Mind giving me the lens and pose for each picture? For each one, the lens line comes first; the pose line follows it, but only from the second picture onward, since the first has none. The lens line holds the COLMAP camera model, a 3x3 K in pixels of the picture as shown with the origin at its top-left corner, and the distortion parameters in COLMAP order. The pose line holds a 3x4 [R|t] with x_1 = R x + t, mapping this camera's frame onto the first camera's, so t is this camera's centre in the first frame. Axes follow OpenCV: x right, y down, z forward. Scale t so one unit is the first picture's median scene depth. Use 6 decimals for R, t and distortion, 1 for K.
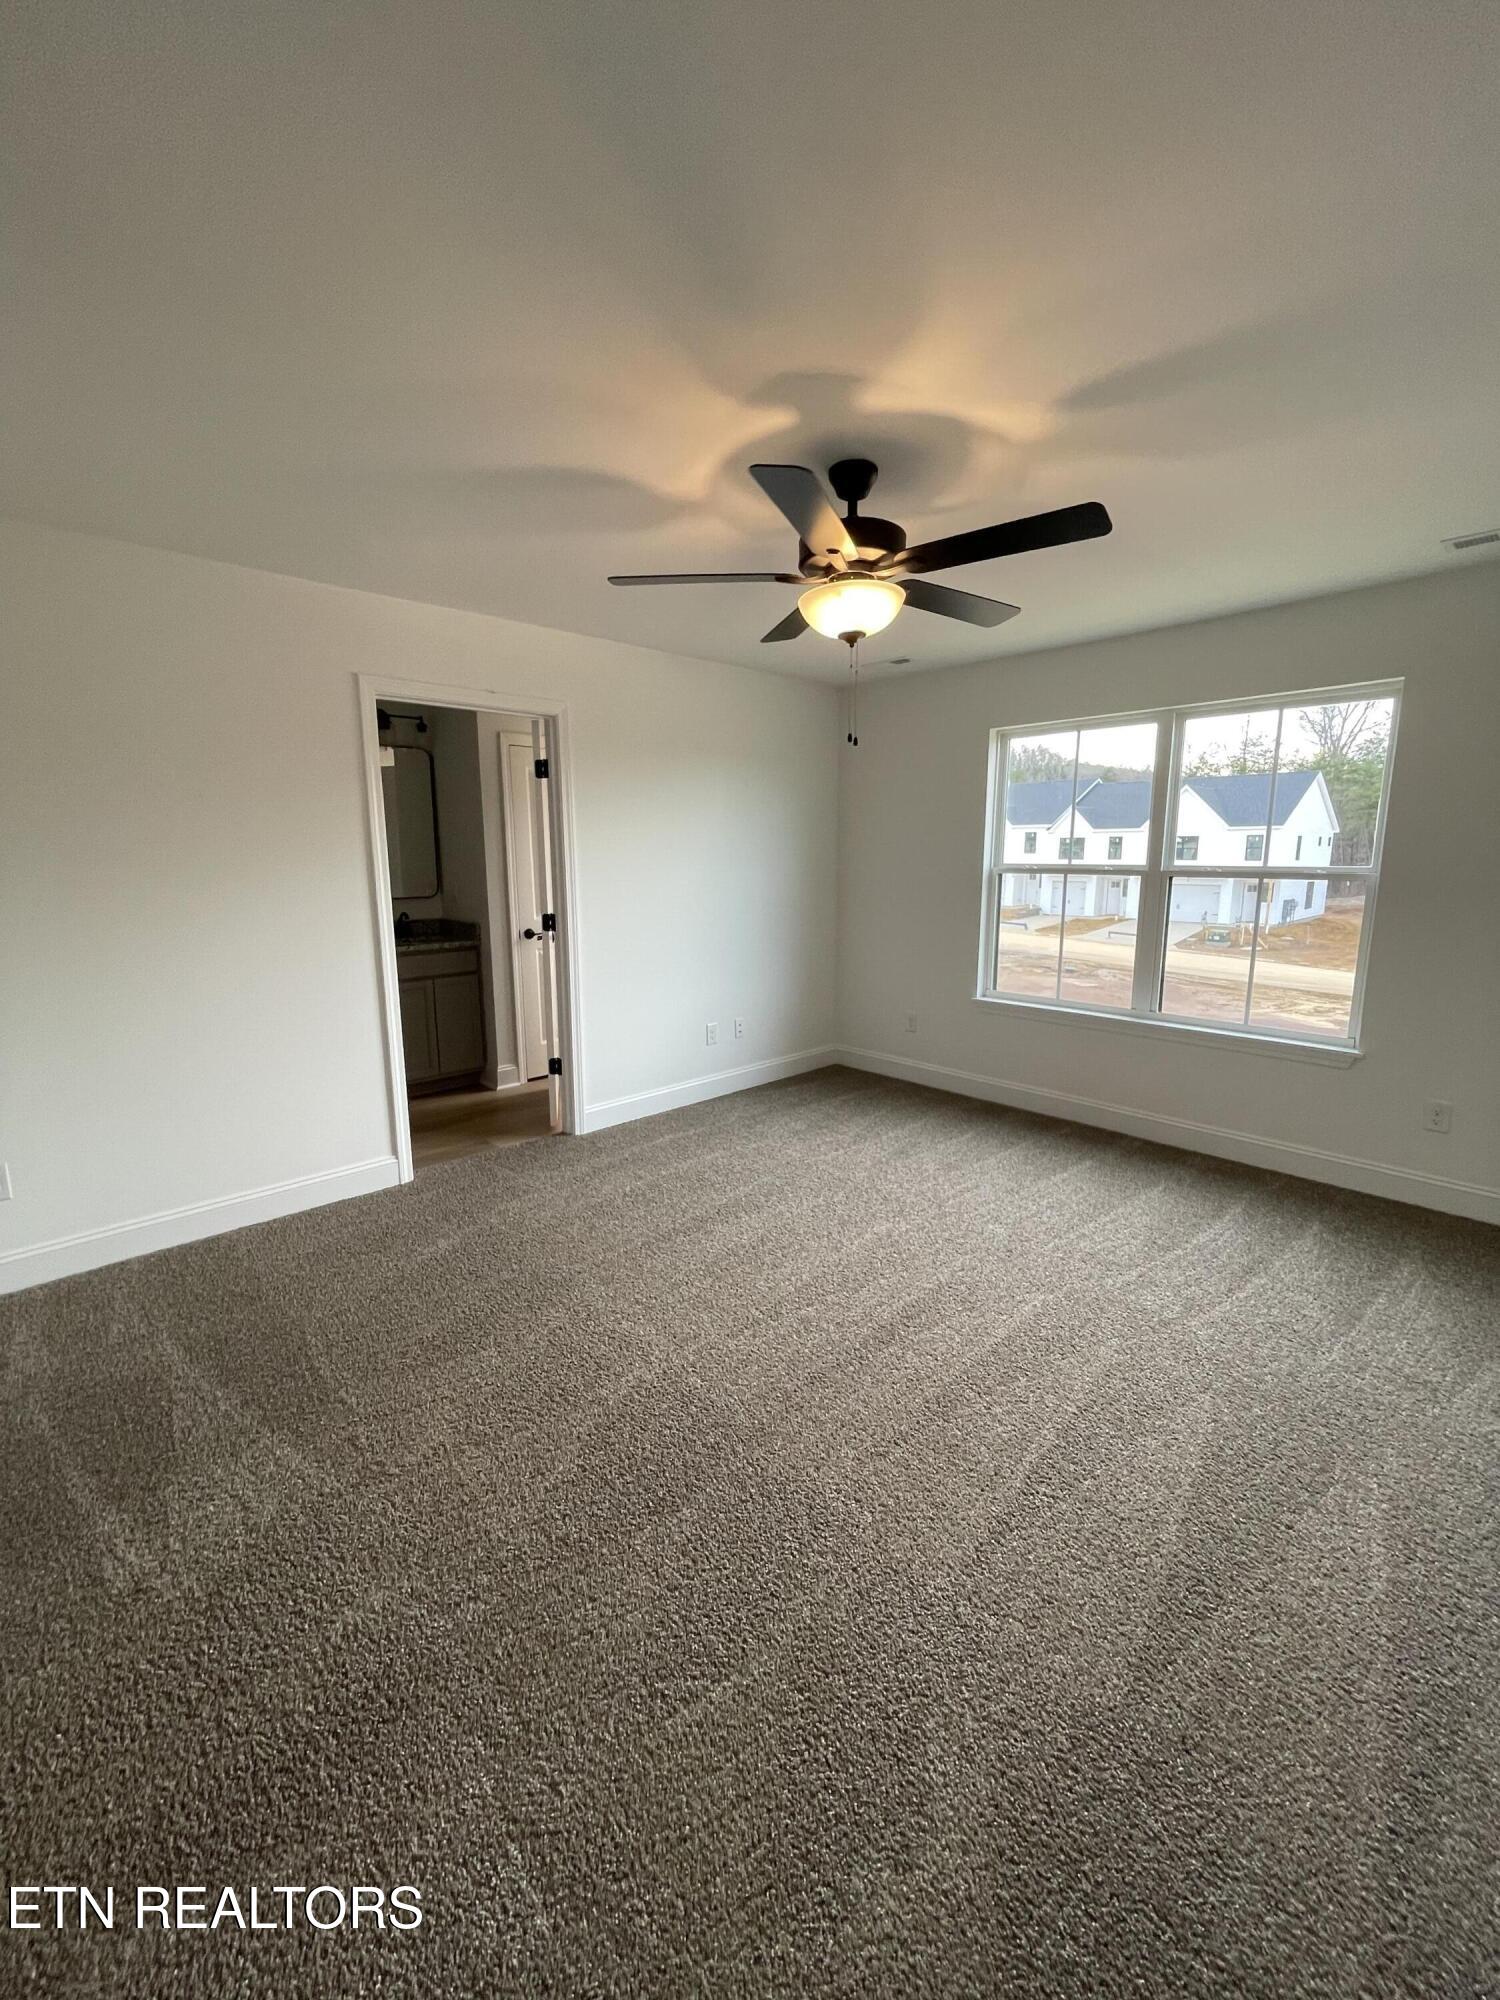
lens RADIAL K [[806.3, 0, 753.4], [0, 806.3, 993.2], [0, 0, 1]] dist [0.000029, 0.000239]
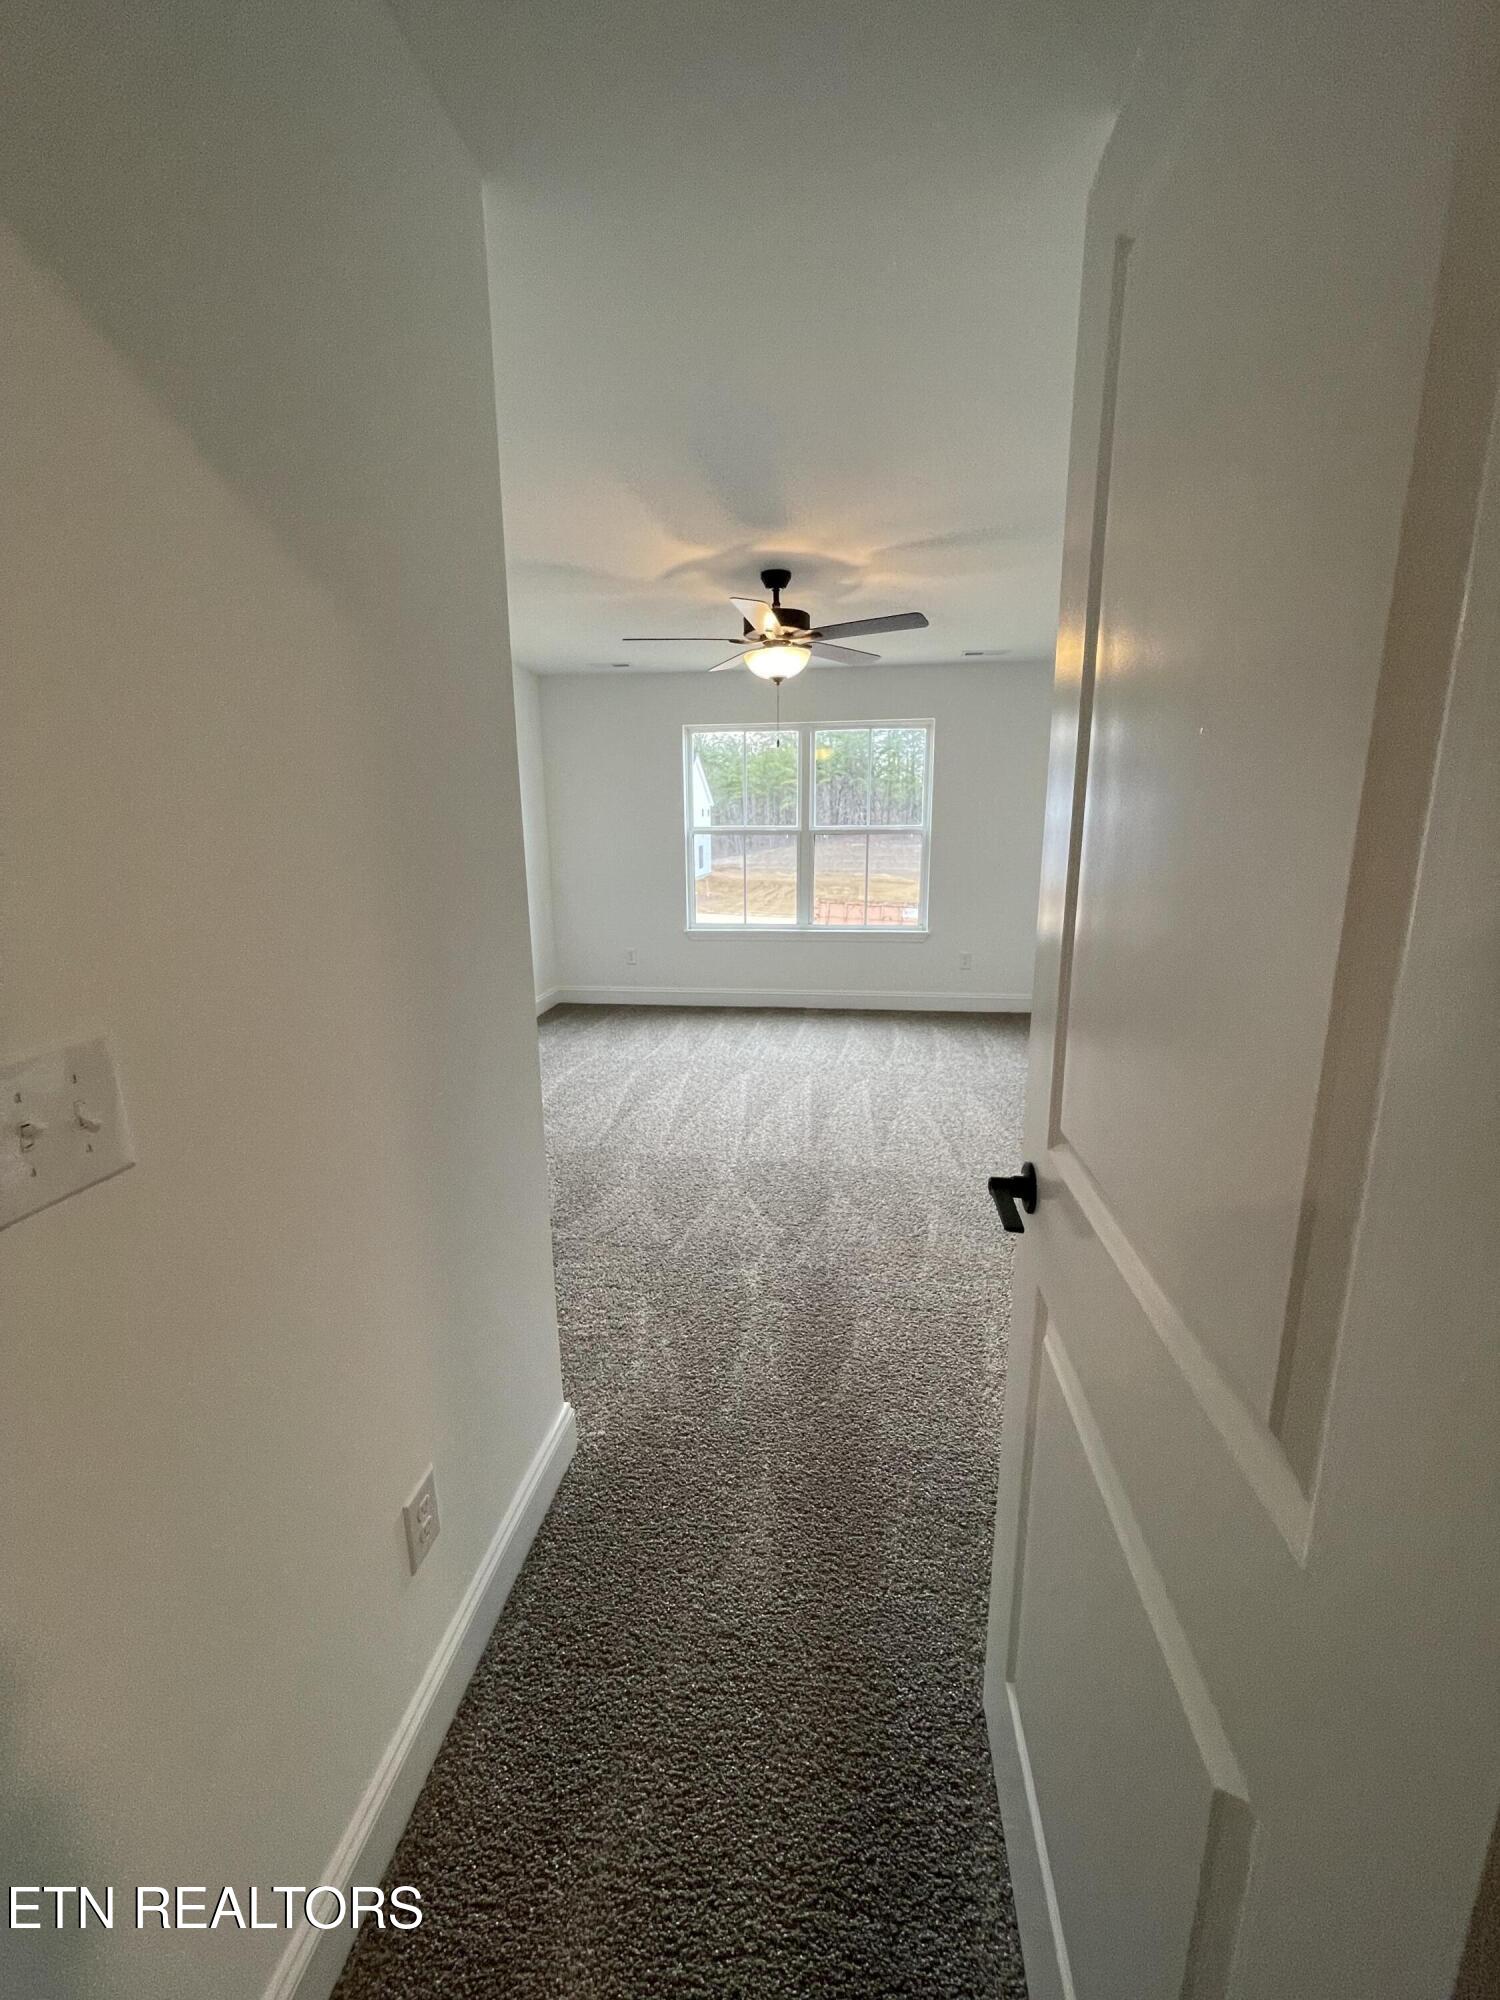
lens RADIAL K [[806.3, 0, 753.4], [0, 806.3, 993.2], [0, 0, 1]] dist [0.000029, 0.000239]
pose [[0.774891, -0.137024, 0.617064, -0.856450], [0.115771, 0.990473, 0.074561, 0.042742], [-0.621402, 0.013661, 0.783373, -0.178741]]
